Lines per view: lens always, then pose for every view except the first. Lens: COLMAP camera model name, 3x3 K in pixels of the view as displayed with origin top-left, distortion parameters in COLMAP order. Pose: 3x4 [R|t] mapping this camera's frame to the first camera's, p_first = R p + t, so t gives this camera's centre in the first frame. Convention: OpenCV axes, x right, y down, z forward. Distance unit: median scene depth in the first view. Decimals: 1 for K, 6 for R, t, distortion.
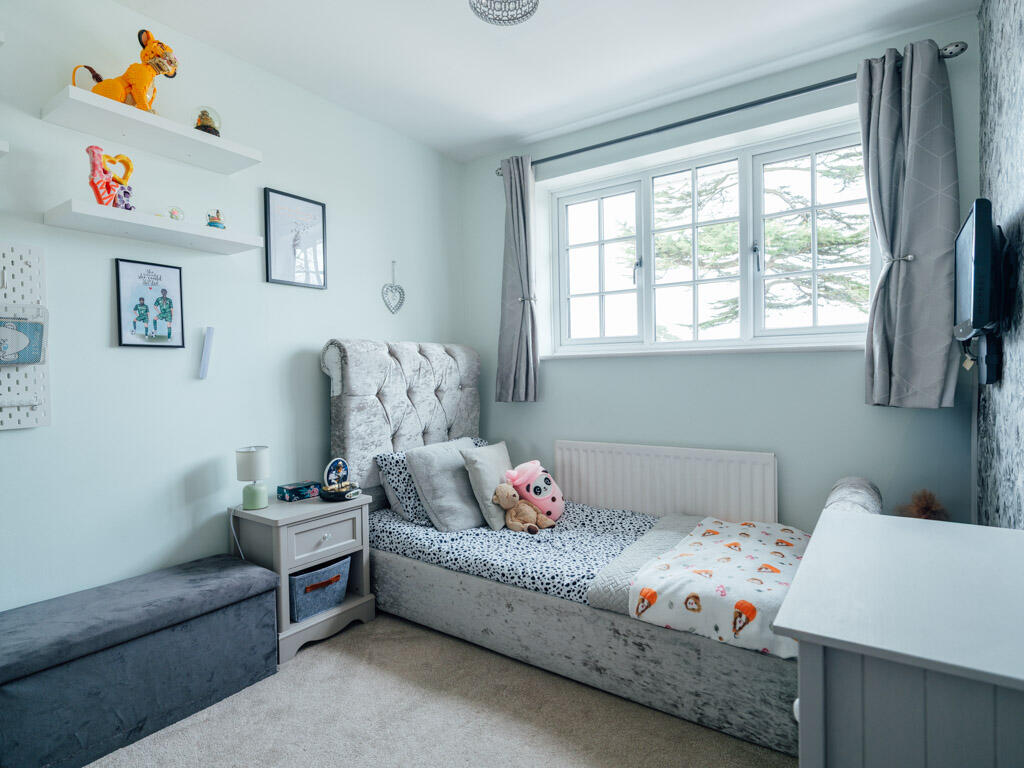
lens RADIAL K [[558.8, 0, 513.8], [0, 558.8, 384.5], [0, 0, 1]] dist [0.008225, -0.000328]
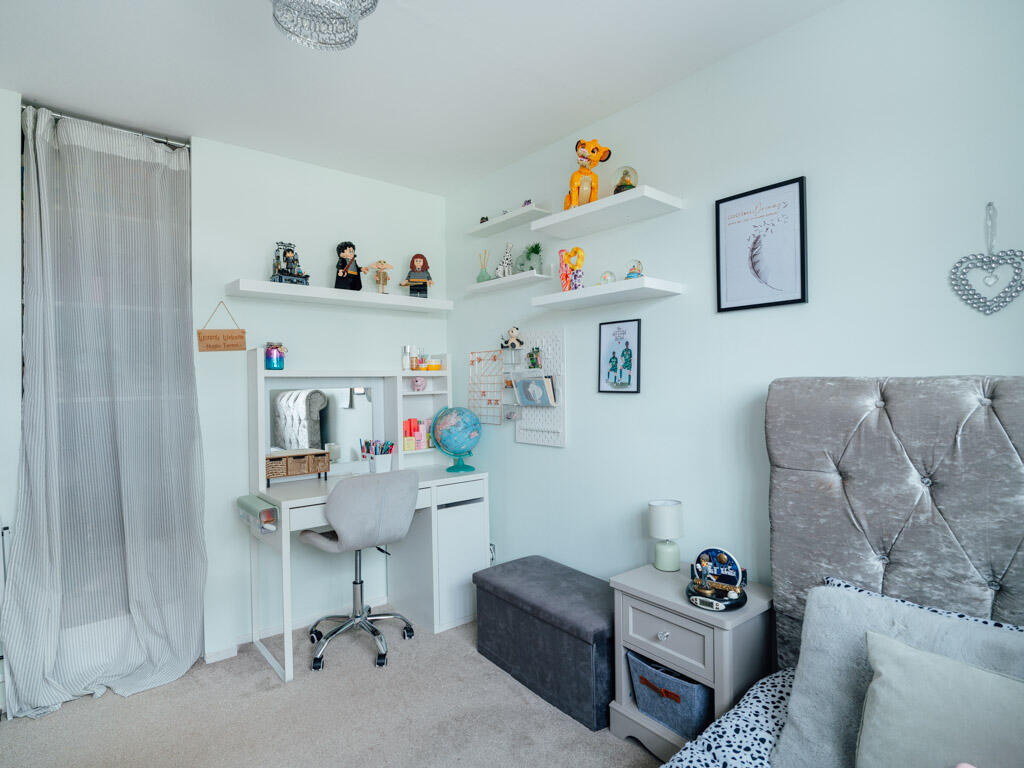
lens RADIAL K [[549.2, 0, 507.9], [0, 549.2, 378.0], [0, 0, 1]] dist [0.007575, 0.000062]
pose [[-0.274278, 0.021466, -0.961411, 0.515682], [-0.000743, 0.999746, 0.022533, -0.122253], [0.961650, 0.006895, -0.274192, 1.081924]]
